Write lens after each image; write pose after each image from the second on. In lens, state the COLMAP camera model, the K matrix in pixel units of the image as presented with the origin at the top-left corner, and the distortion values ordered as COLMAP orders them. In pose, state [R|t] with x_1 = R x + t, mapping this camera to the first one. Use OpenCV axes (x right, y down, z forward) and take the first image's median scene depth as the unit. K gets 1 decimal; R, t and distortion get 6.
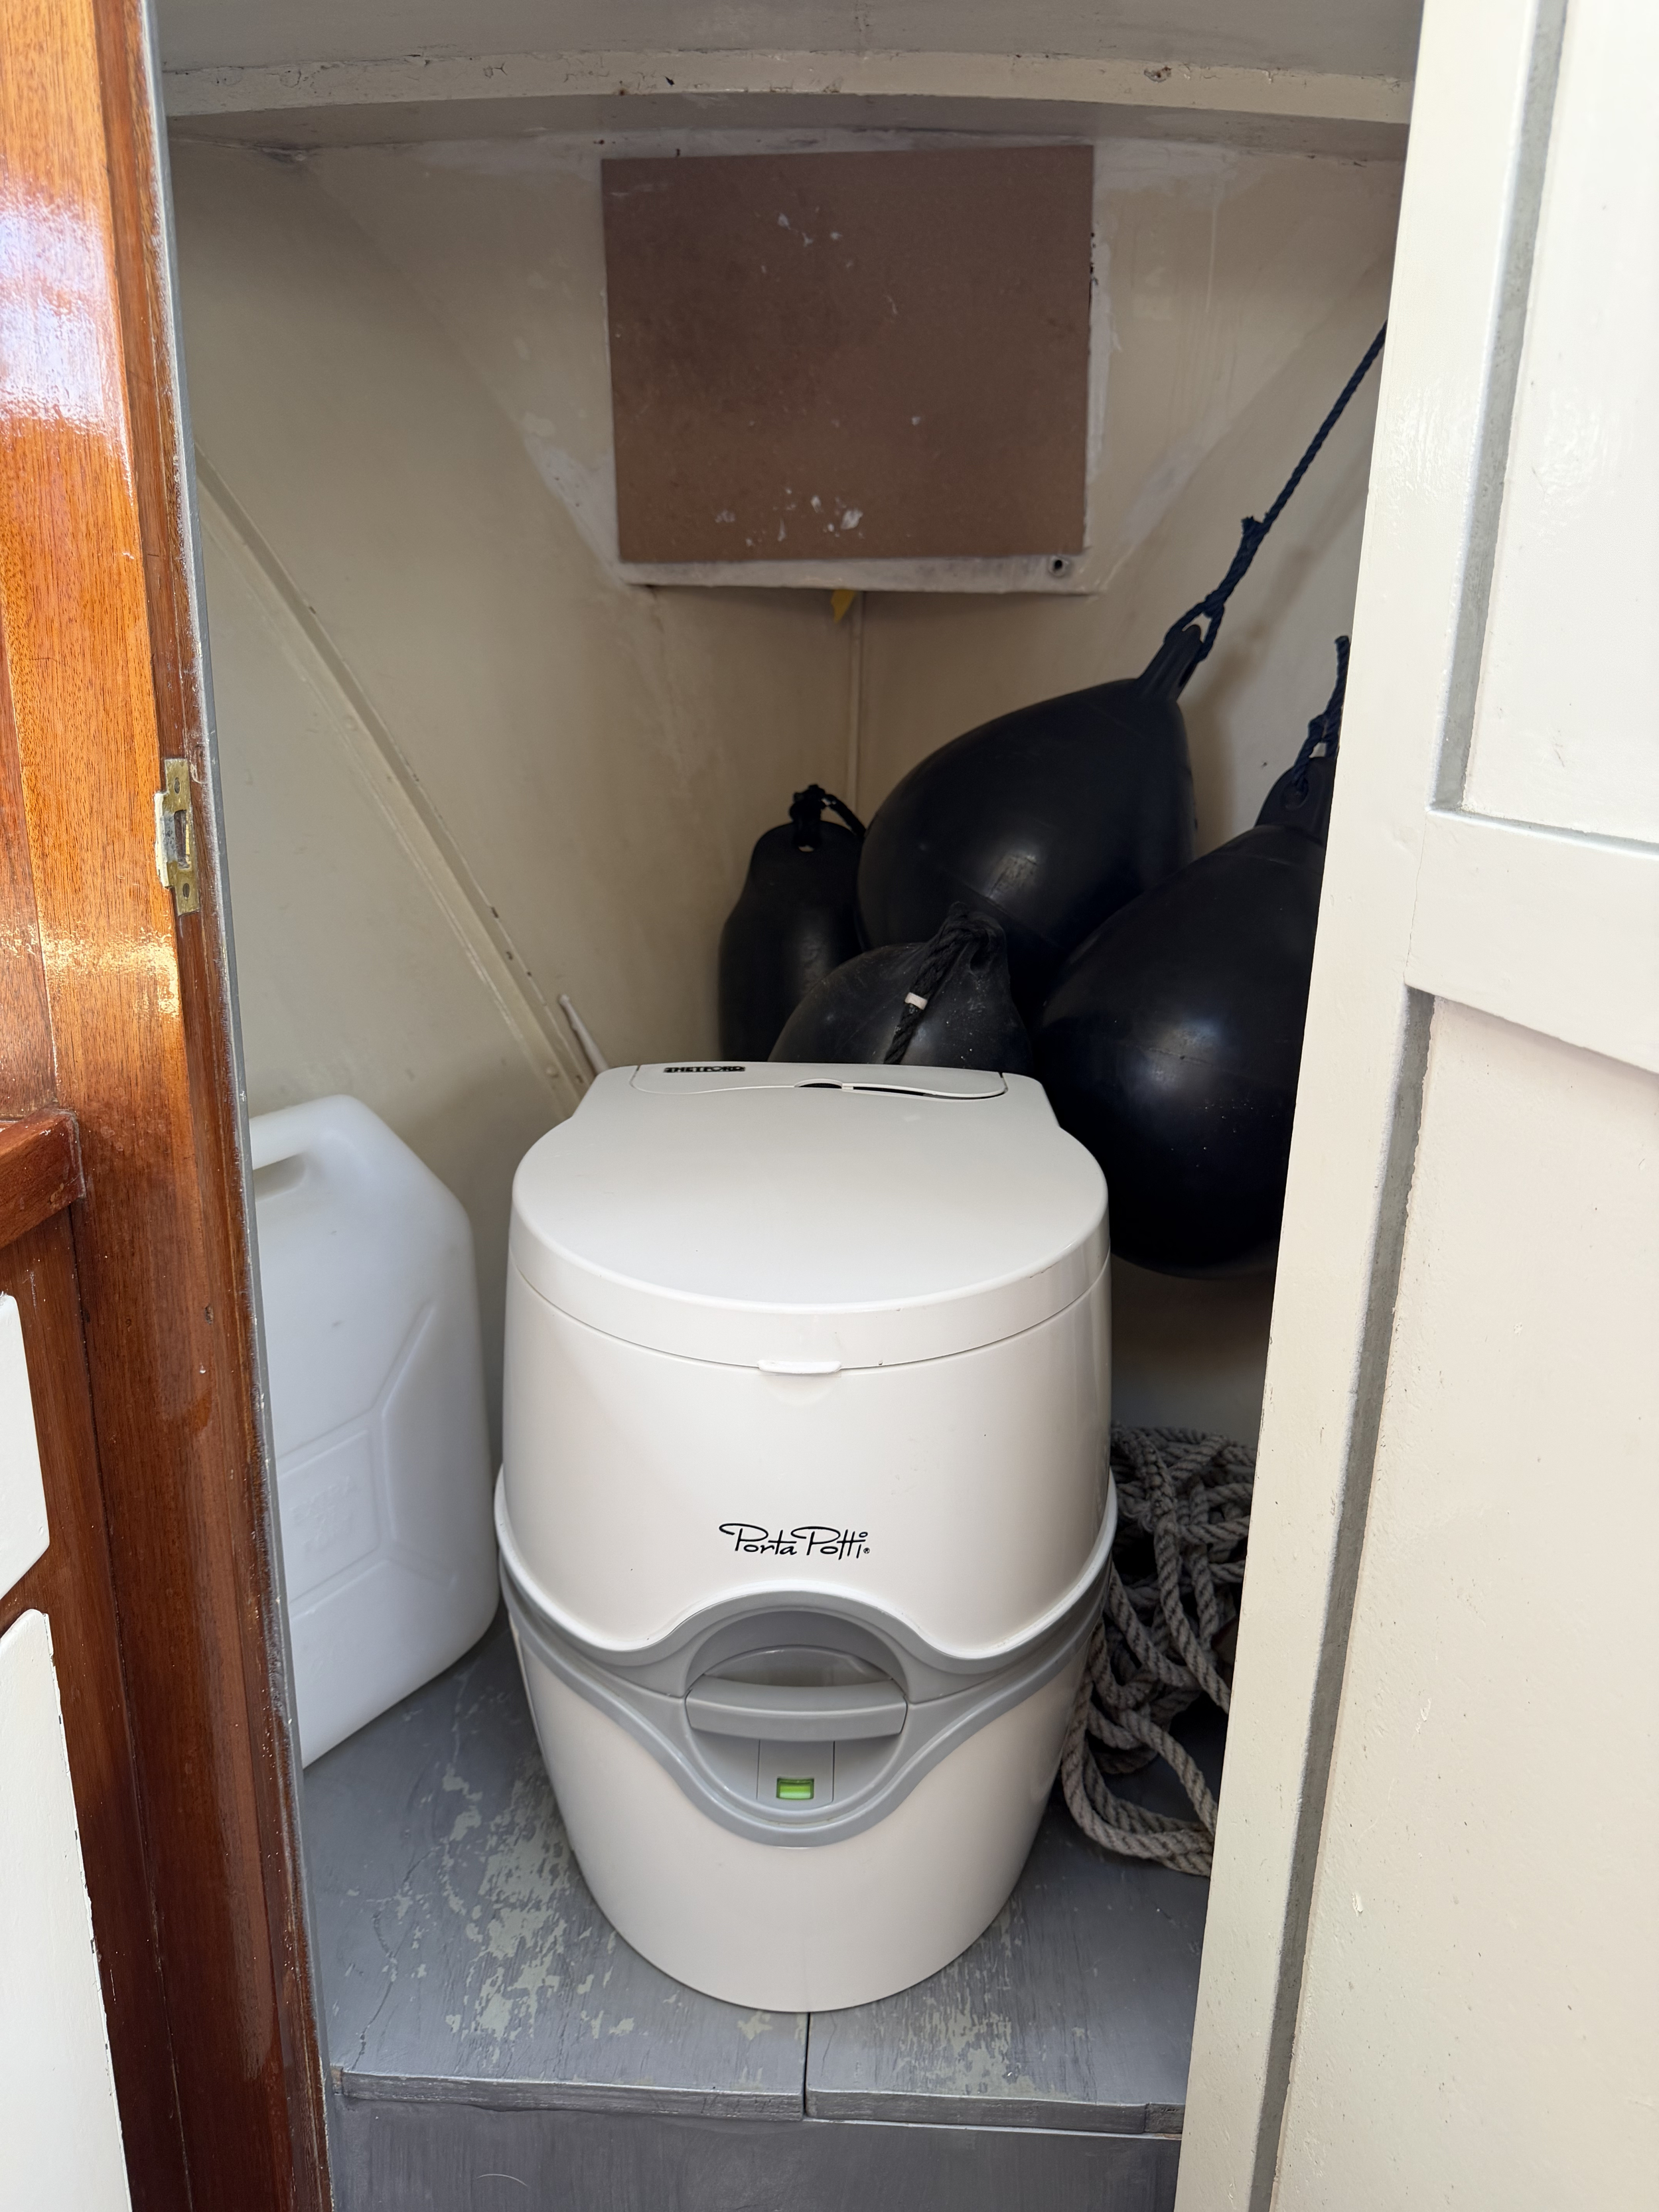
lens RADIAL K [[1576.8, 0, 840.9], [0, 1576.8, 1099.0], [0, 0, 1]] dist [0.095273, -0.166837]
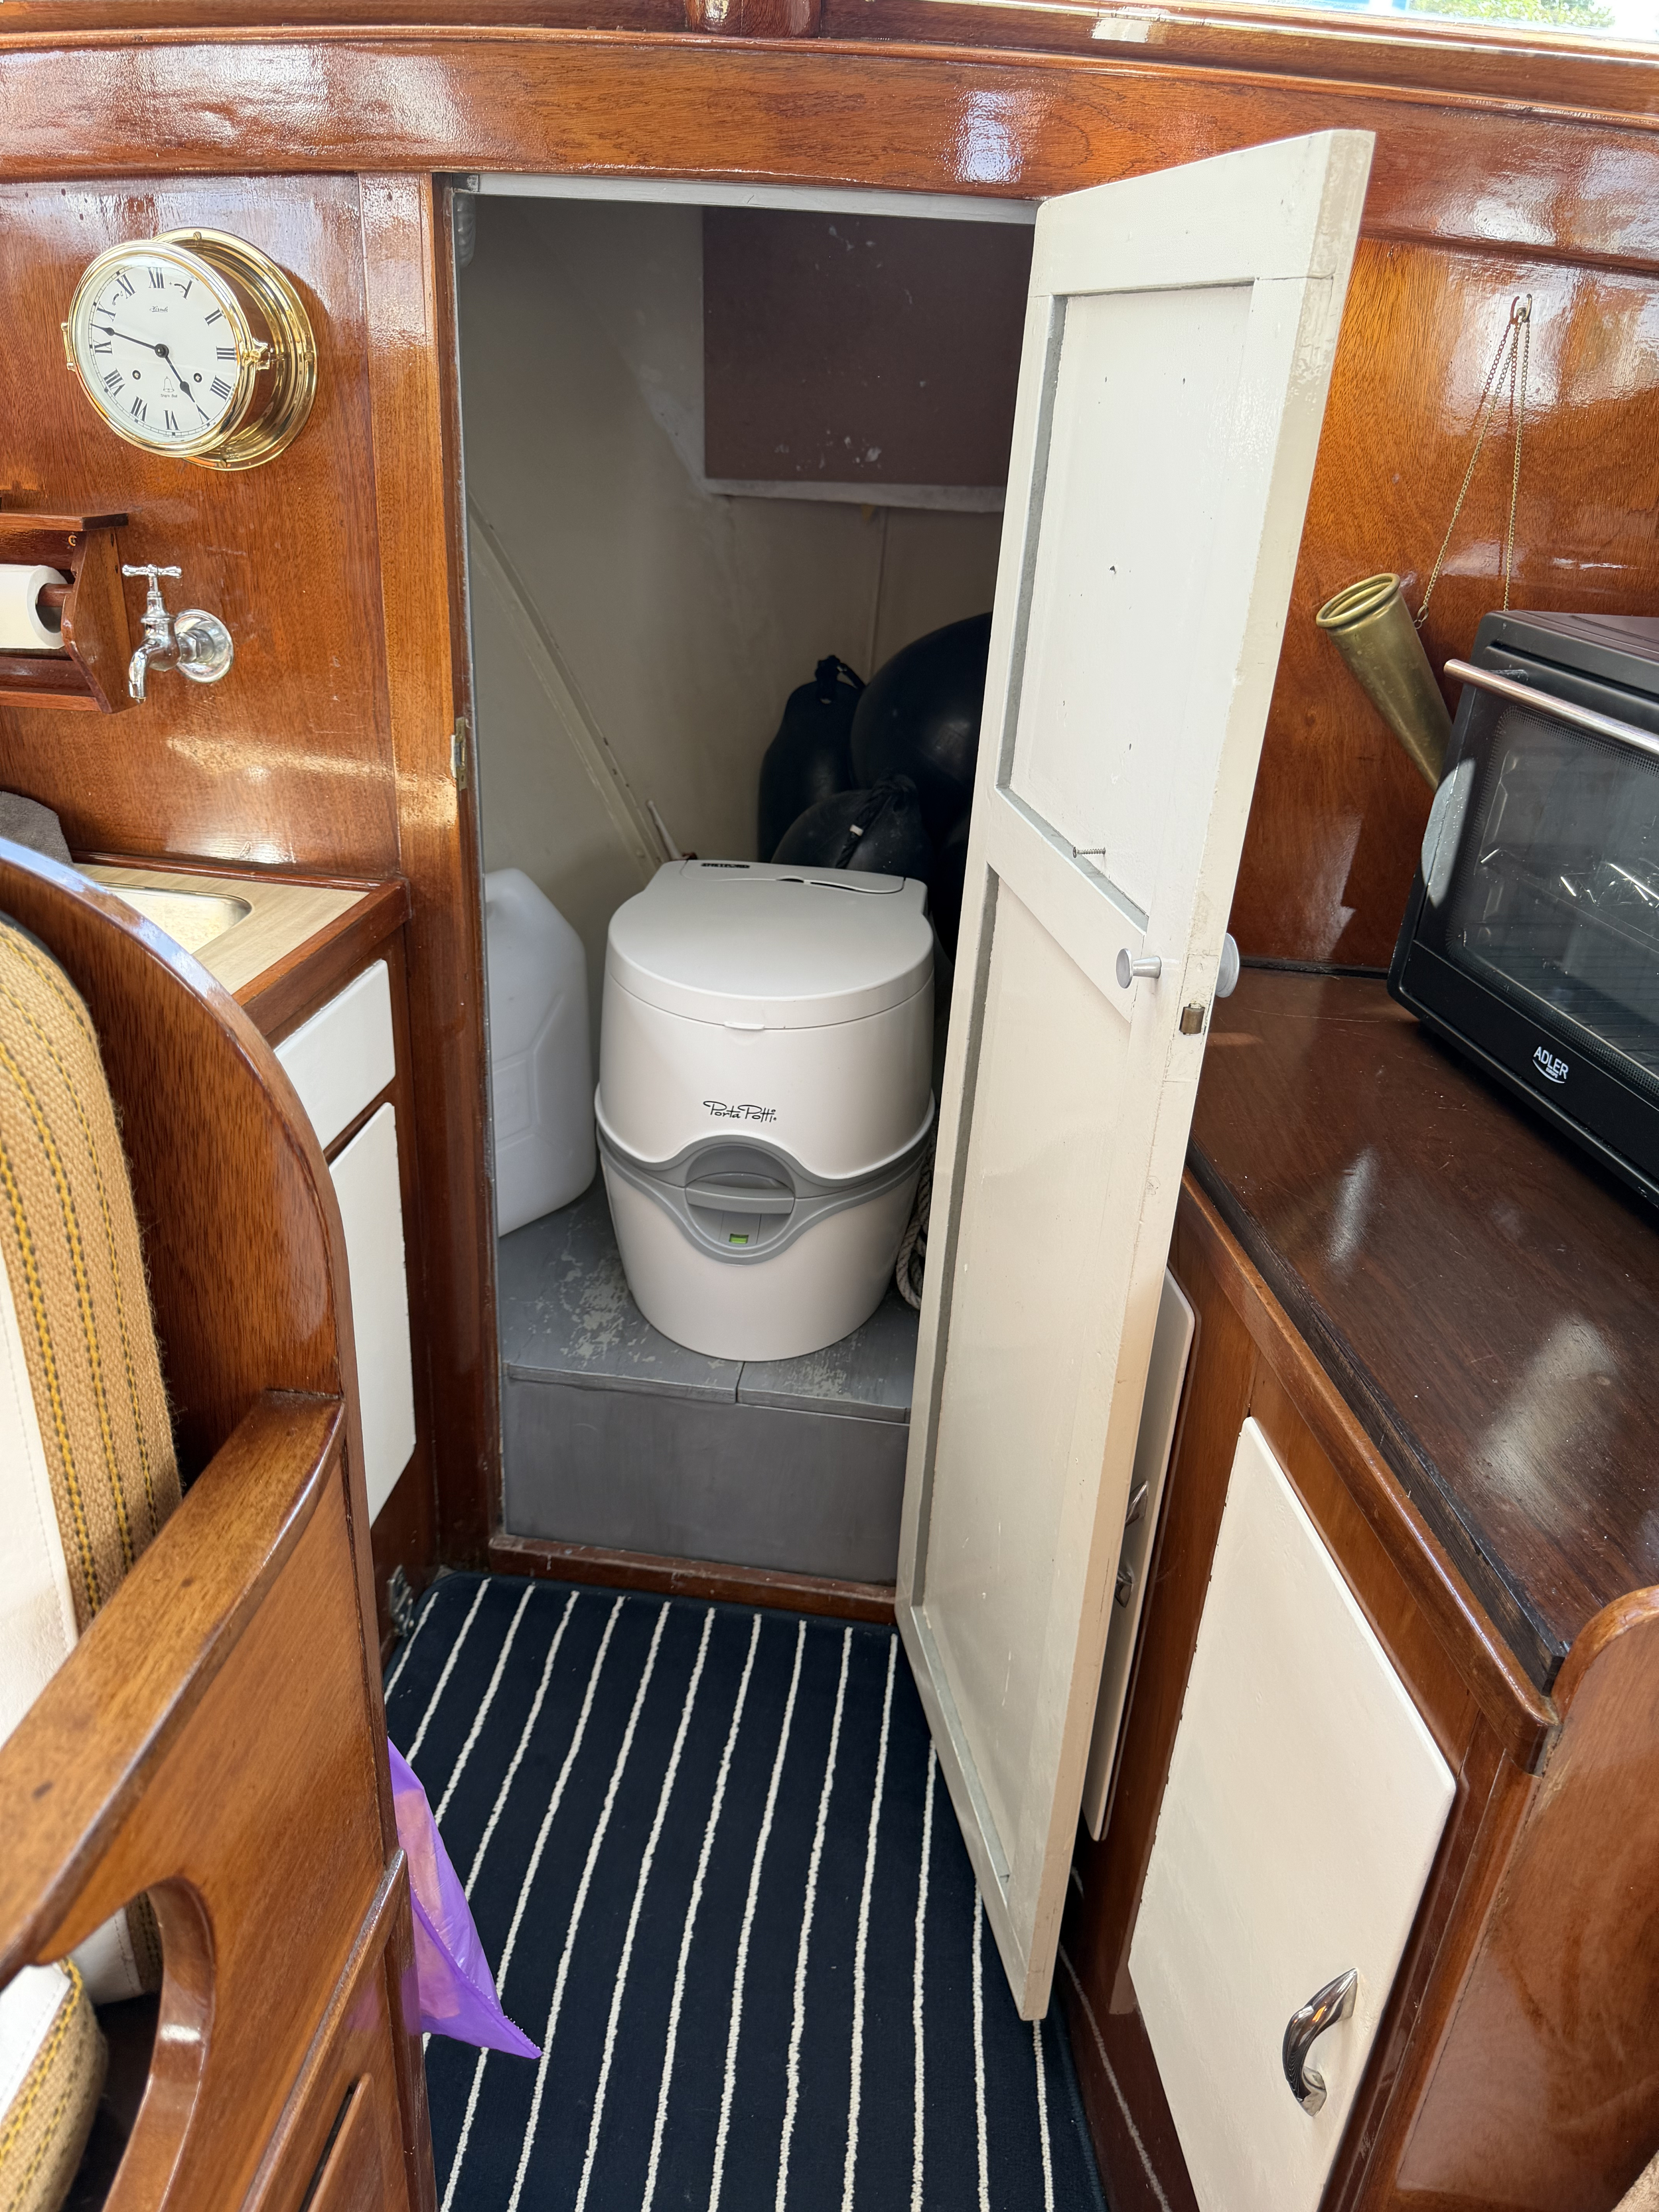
lens RADIAL K [[1572.5, 0, 829.5], [0, 1572.5, 1106.0], [0, 0, 1]] dist [0.089538, -0.146166]
pose [[0.995430, 0.068259, -0.066778, 0.178815], [-0.057227, 0.986245, 0.155068, -0.037770], [0.076444, -0.150538, 0.985644, -0.790654]]
